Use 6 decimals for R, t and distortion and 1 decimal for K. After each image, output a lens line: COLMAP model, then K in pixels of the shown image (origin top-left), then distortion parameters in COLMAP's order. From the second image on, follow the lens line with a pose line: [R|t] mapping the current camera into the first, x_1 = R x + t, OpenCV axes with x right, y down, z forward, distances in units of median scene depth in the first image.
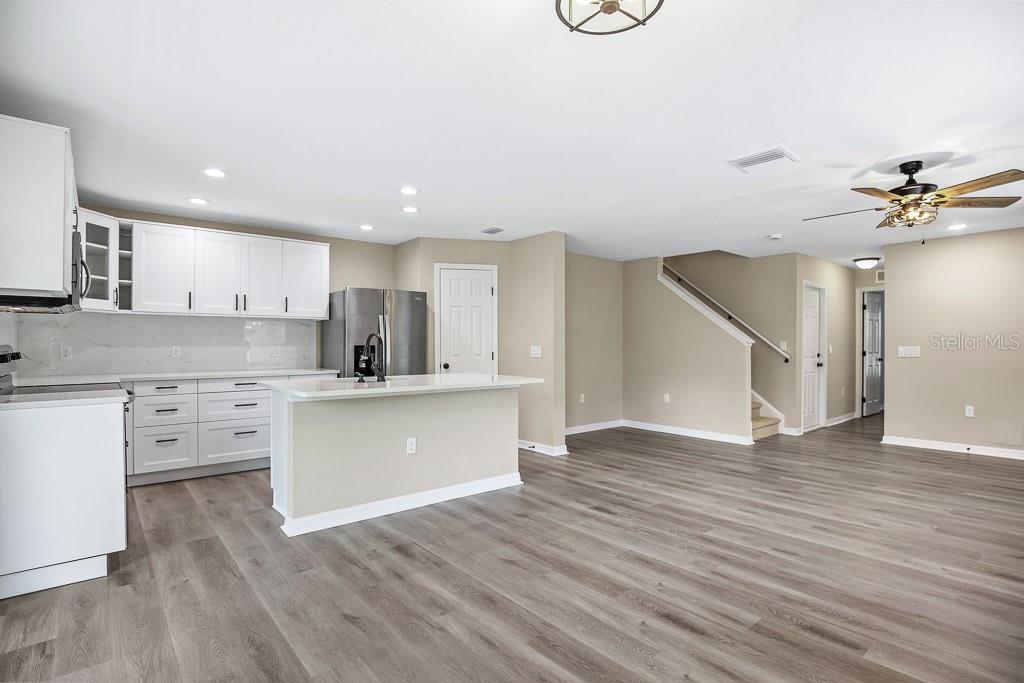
lens RADIAL K [[508.2, 0, 512.0], [0, 508.2, 341.5], [0, 0, 1]] dist [-0.023659, 0.001069]
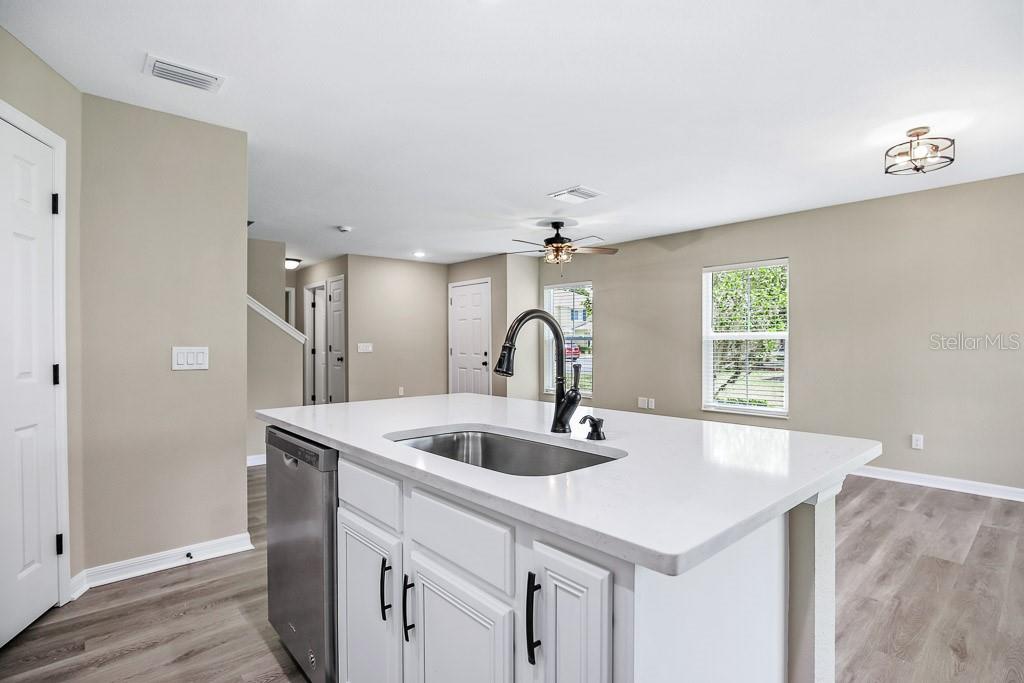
lens RADIAL K [[507.1, 0, 529.3], [0, 507.1, 344.0], [0, 0, 1]] dist [0.000128, 0.000539]
pose [[-0.049241, -0.006650, 0.998765, -0.395986], [-0.003584, 0.999973, 0.006482, 0.001586], [-0.998780, -0.003260, -0.049264, 0.608709]]
